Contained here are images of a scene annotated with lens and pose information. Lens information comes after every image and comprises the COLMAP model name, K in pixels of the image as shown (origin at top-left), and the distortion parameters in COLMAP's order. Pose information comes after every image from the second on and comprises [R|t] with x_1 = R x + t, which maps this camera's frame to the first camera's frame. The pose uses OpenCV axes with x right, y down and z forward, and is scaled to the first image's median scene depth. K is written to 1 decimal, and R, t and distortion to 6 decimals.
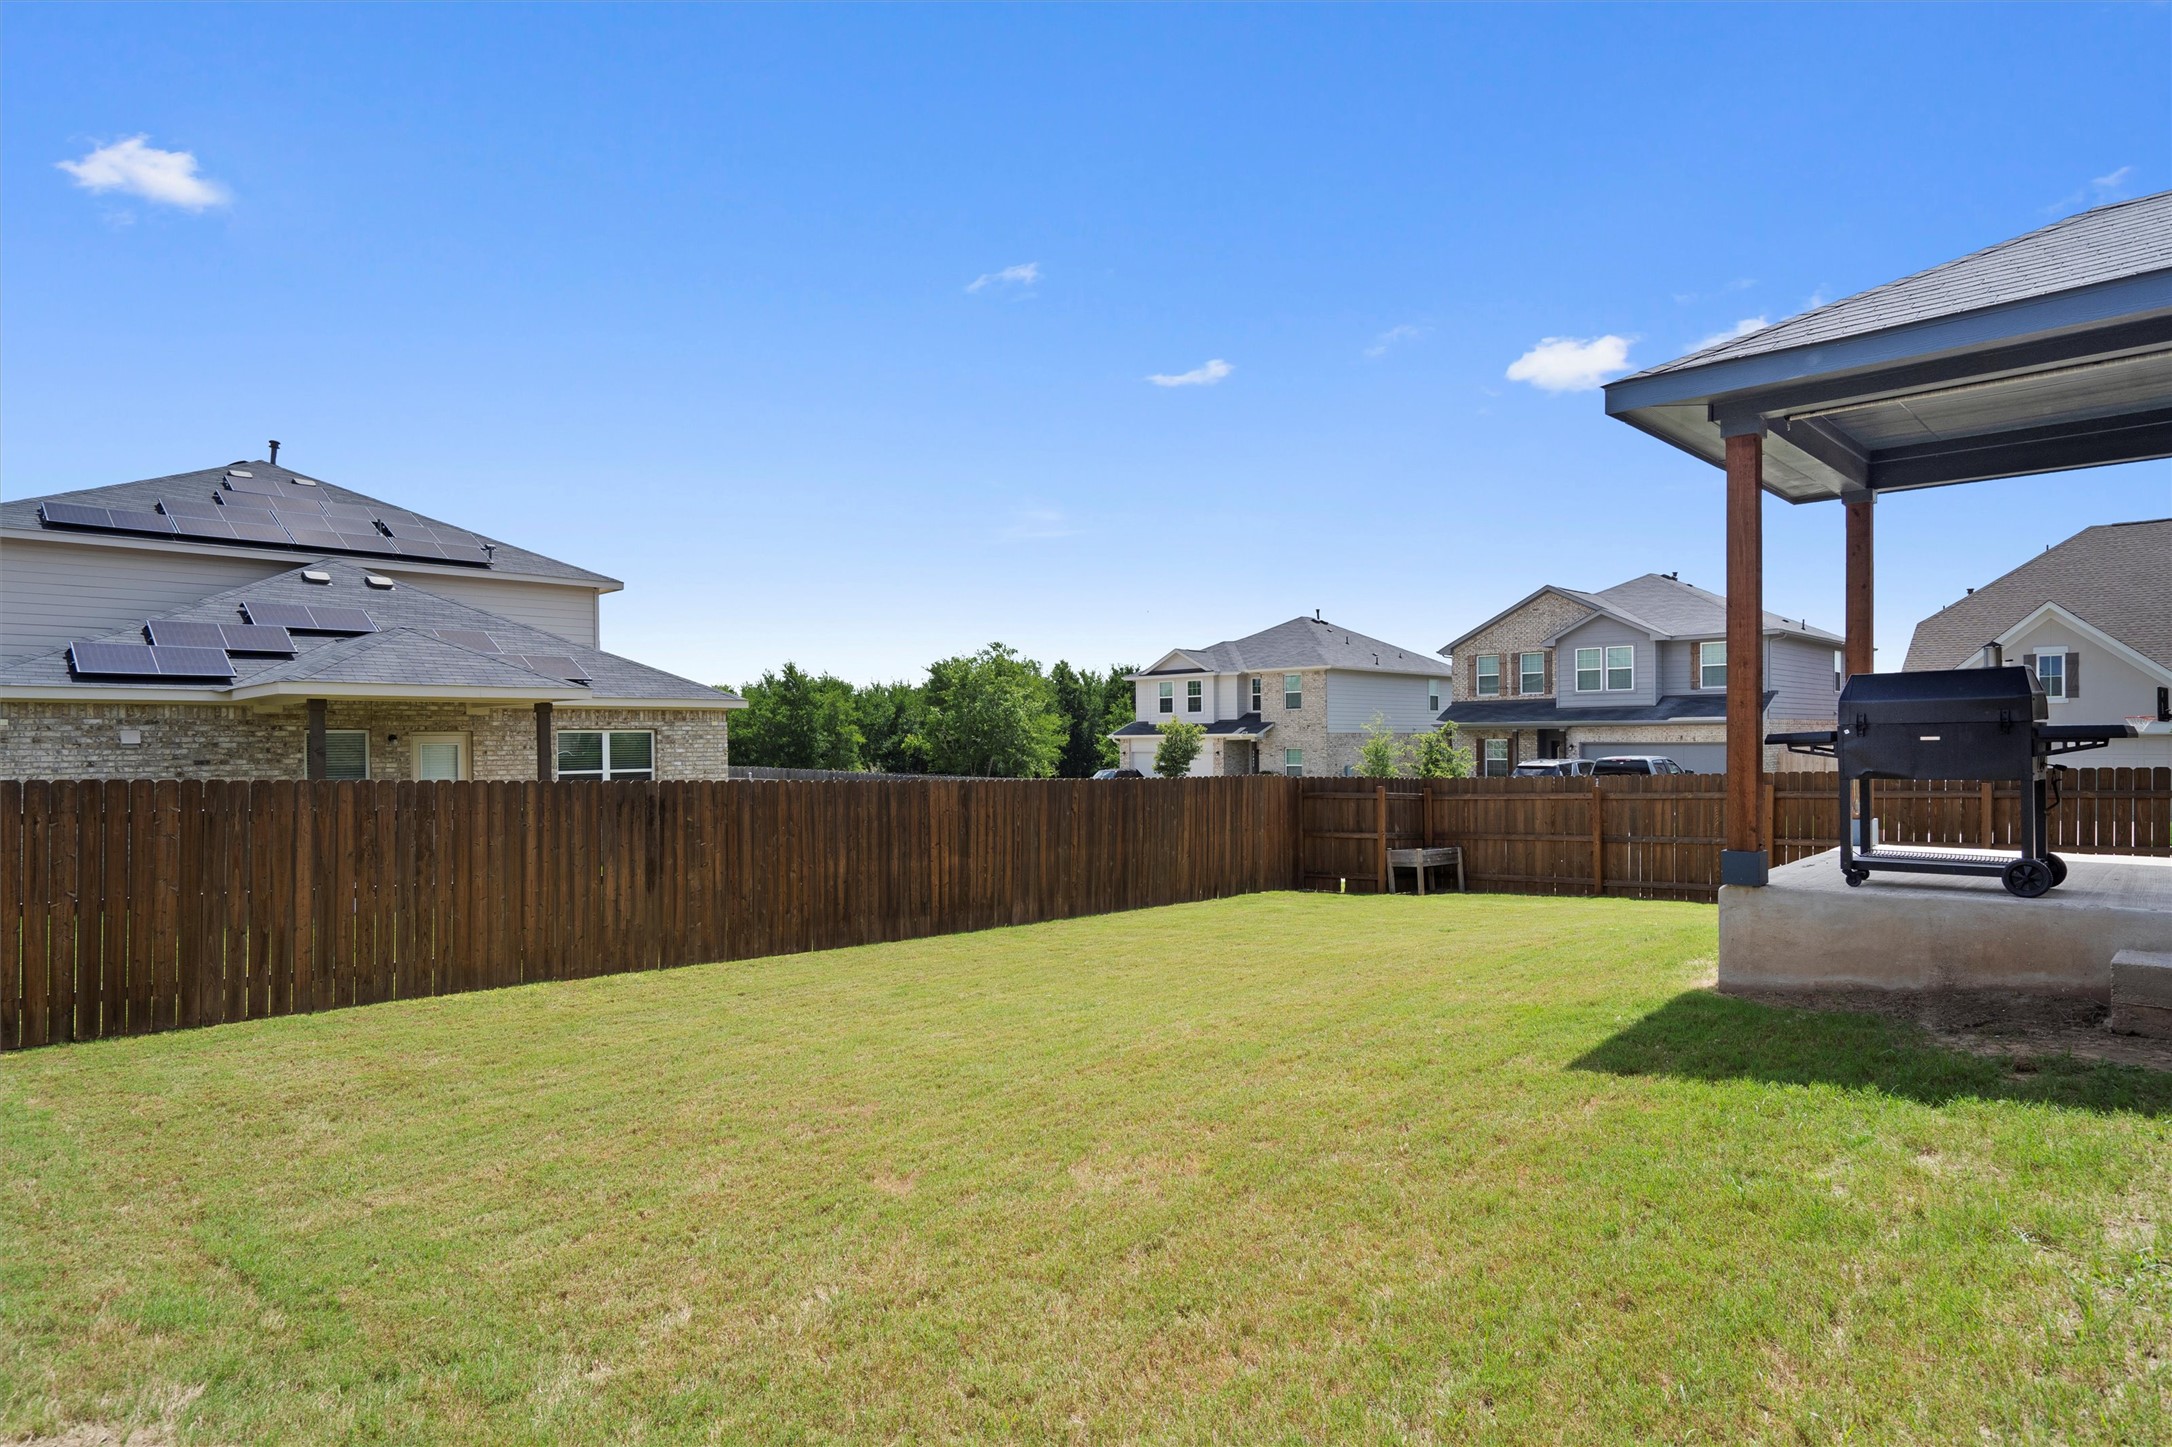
lens RADIAL K [[1197.1, 0, 1087.7], [0, 1197.1, 747.6], [0, 0, 1]] dist [0.007715, 0.000540]
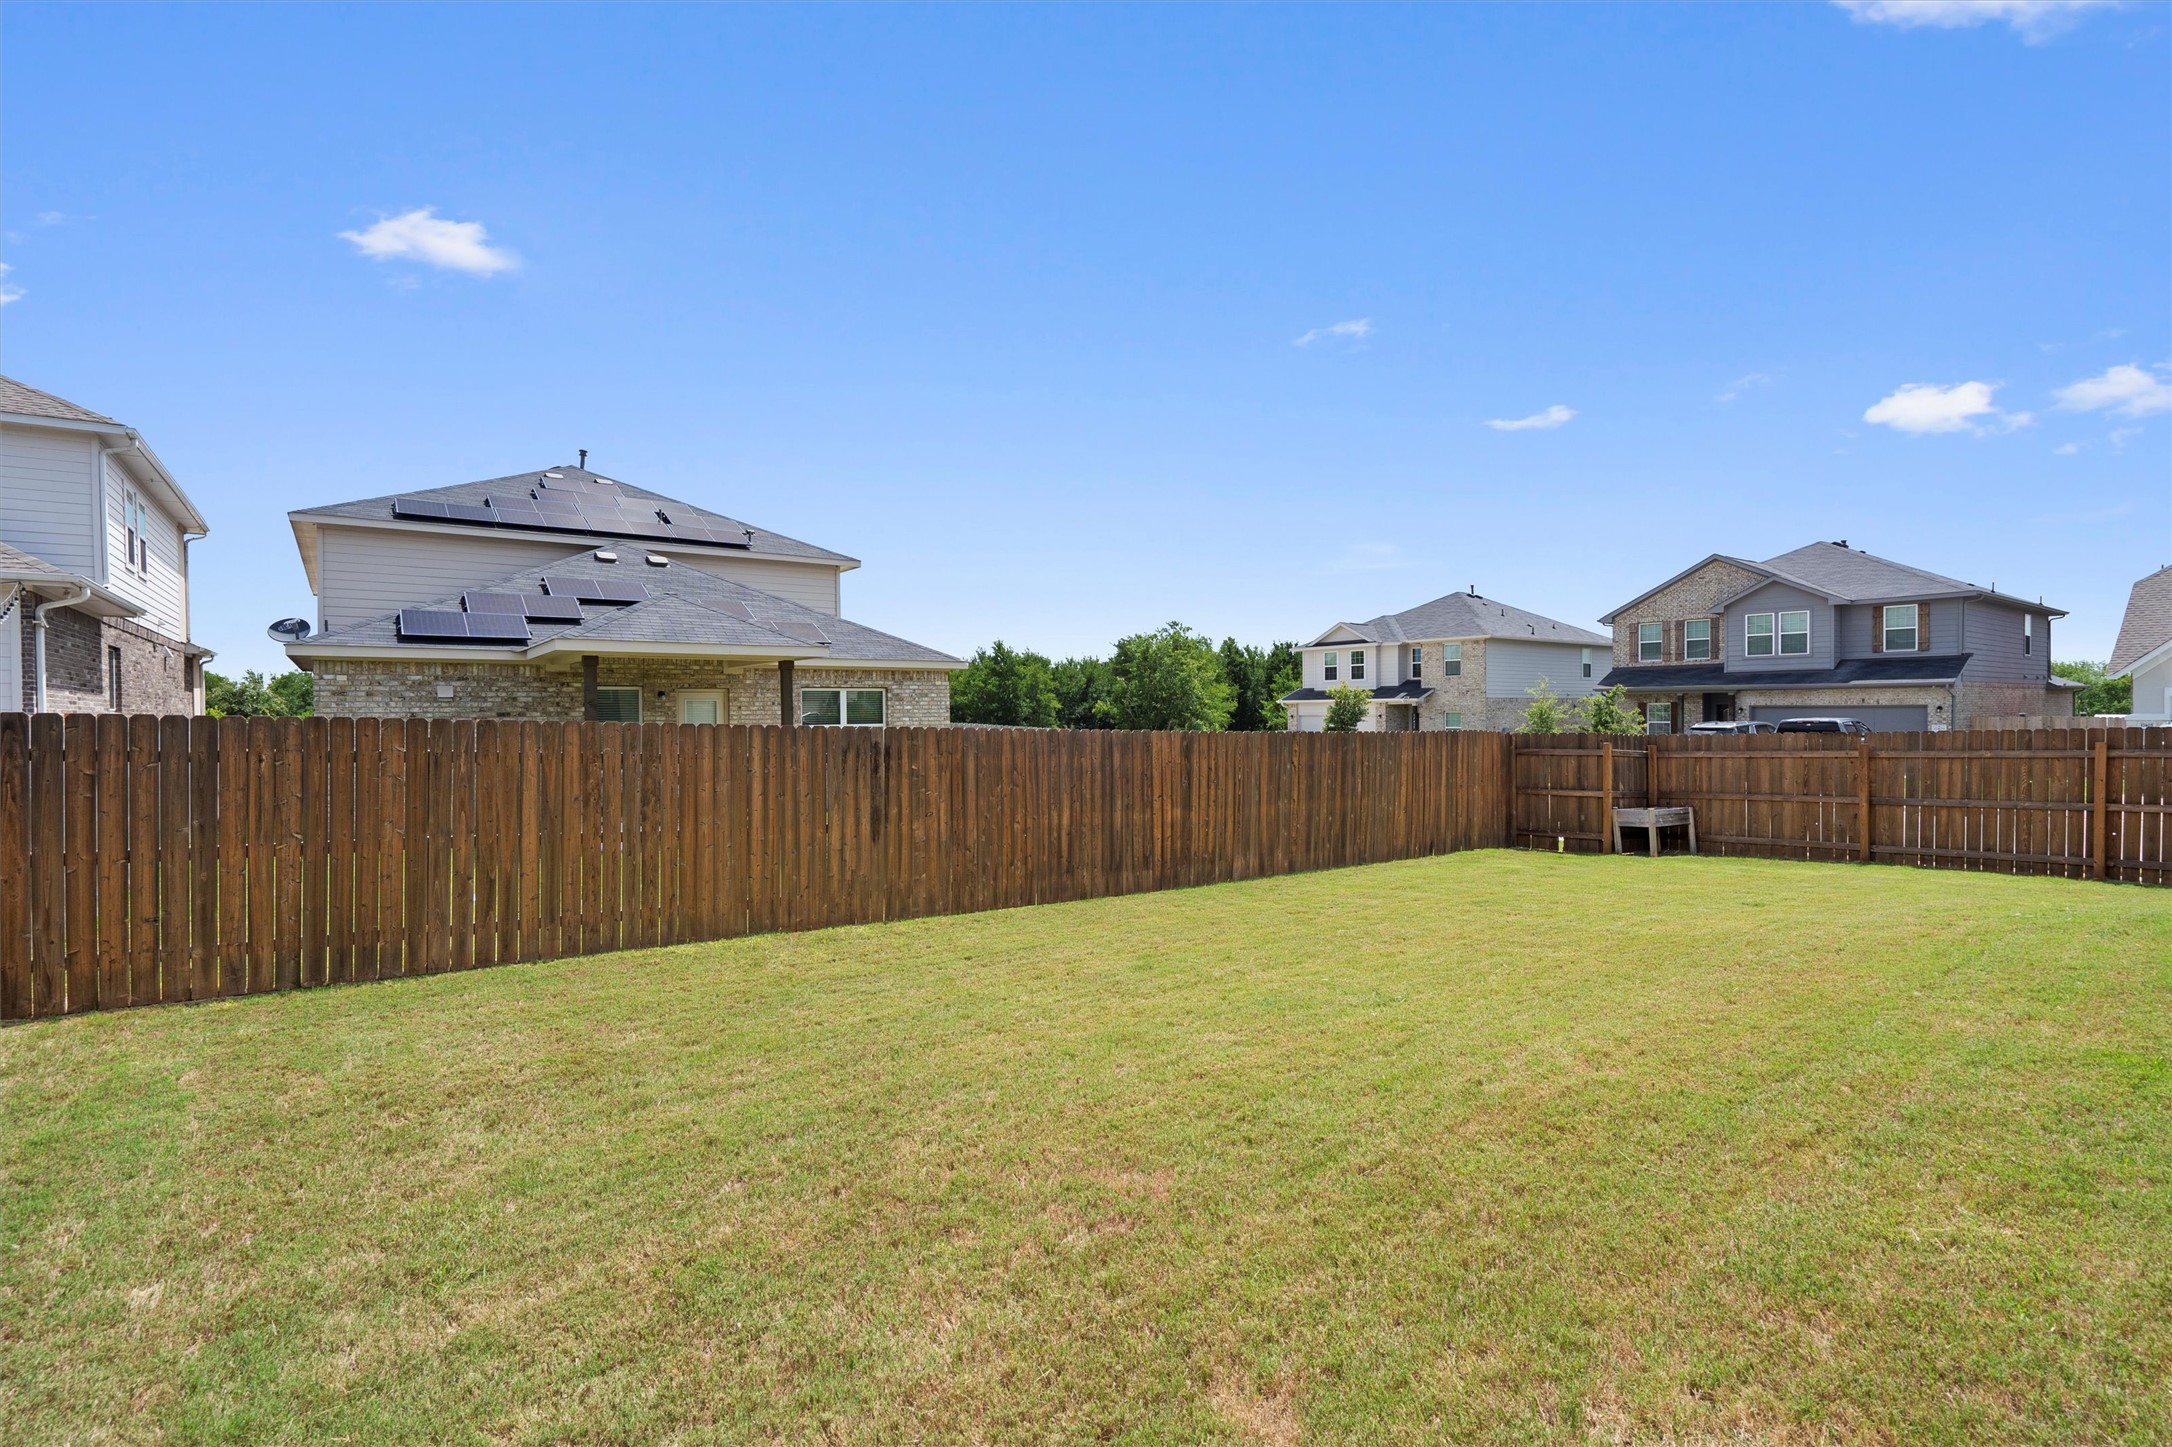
lens RADIAL K [[1007.3, 0, 1086.0], [0, 1007.3, 723.5], [0, 0, 1]] dist [-0.001245, -0.000005]
pose [[0.987989, 0.003381, -0.154484, -0.044641], [-0.002071, 0.999961, 0.008642, 0.011027], [0.154507, -0.008218, 0.987957, 0.139389]]
